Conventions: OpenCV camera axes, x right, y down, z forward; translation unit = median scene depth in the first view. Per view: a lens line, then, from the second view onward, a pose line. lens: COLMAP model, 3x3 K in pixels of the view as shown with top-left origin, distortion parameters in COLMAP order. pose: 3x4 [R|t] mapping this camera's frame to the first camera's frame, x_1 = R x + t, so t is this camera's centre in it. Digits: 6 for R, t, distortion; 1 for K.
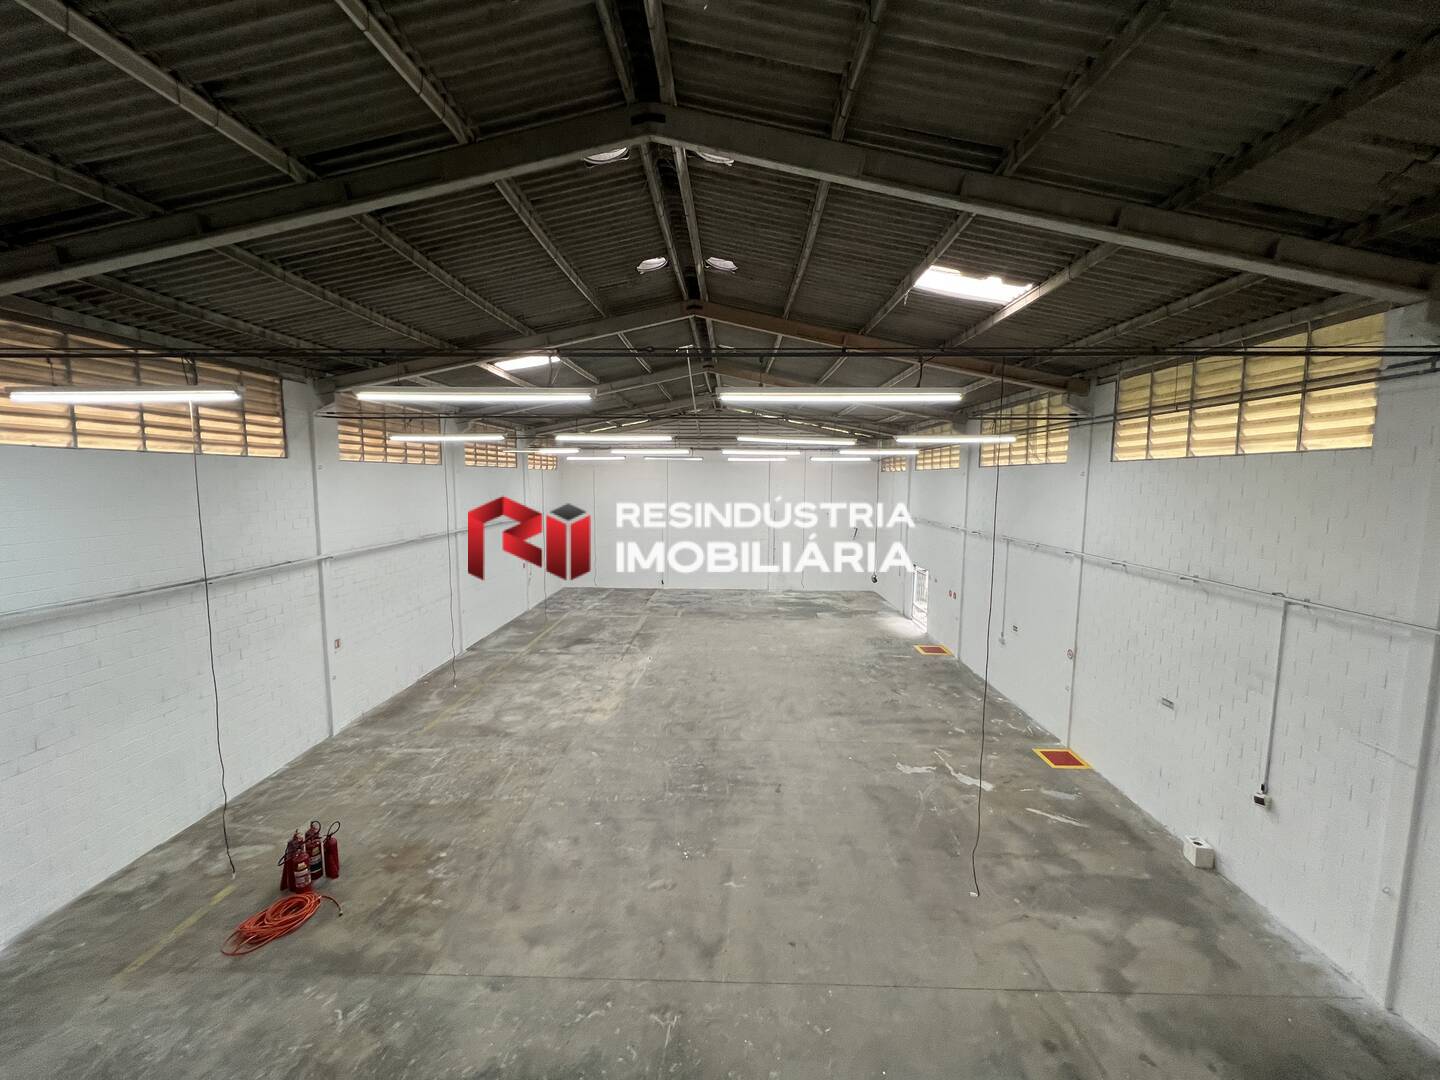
lens RADIAL K [[575.7, 0, 717.0], [0, 575.7, 538.1], [0, 0, 1]] dist [-0.004821, 0.000886]
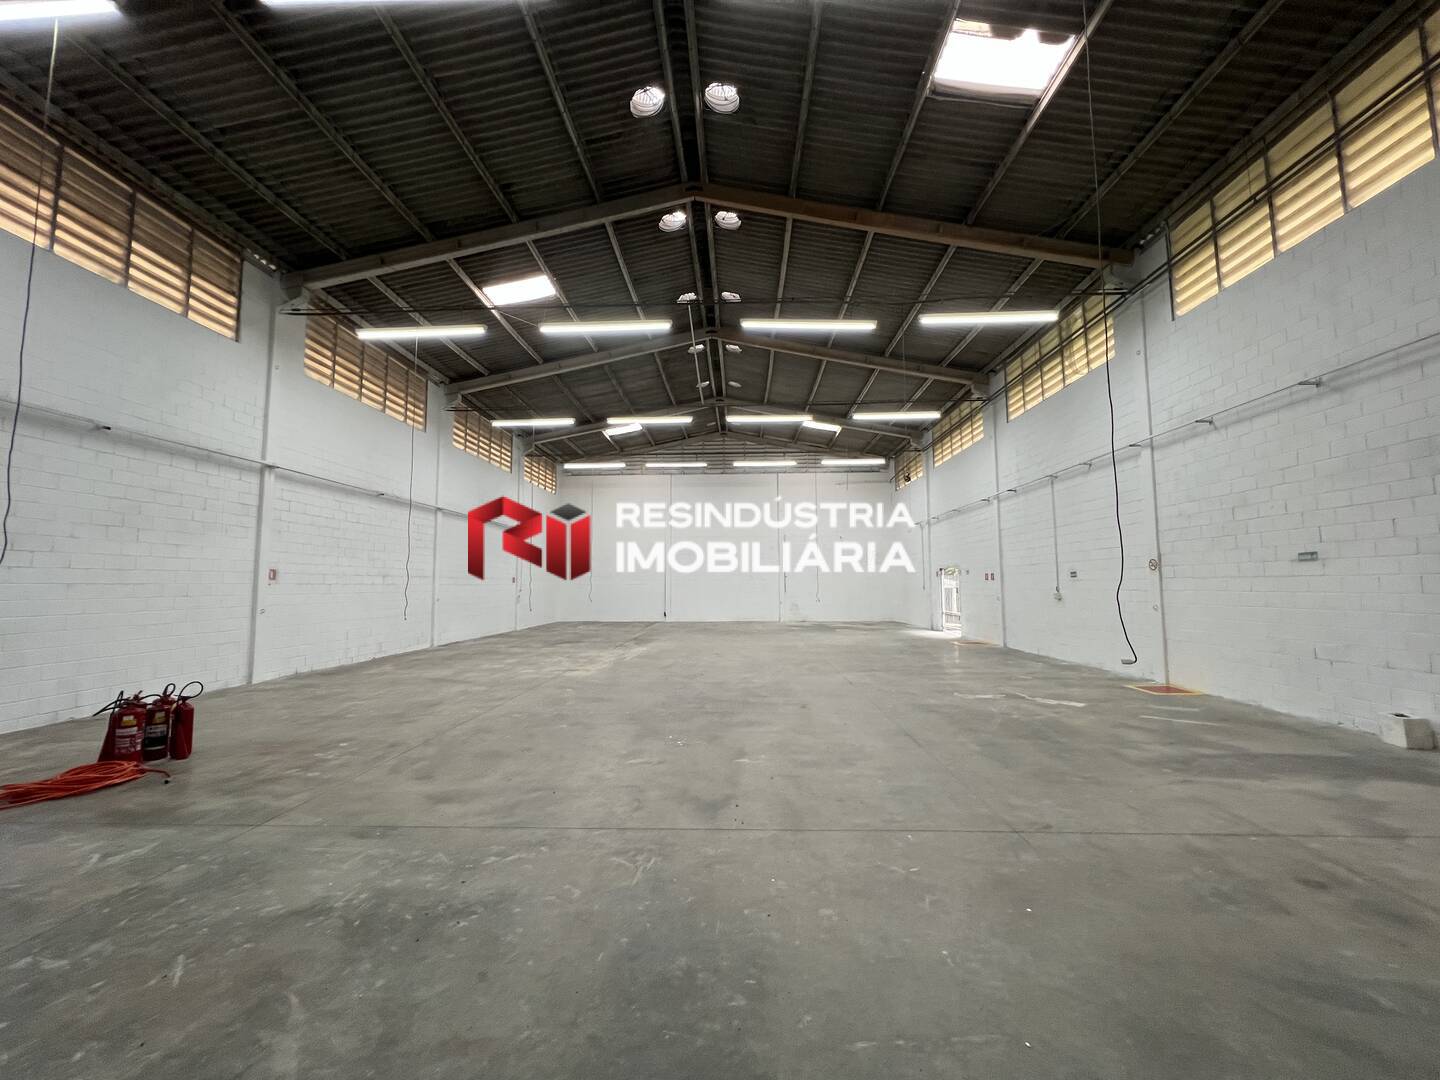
lens RADIAL K [[575.7, 0, 717.0], [0, 575.7, 538.1], [0, 0, 1]] dist [-0.004821, 0.000886]
pose [[0.999861, -0.011904, -0.011684, 0.003356], [0.009526, 0.982532, -0.185852, 0.460280], [0.013692, 0.185715, 0.982508, 0.265569]]
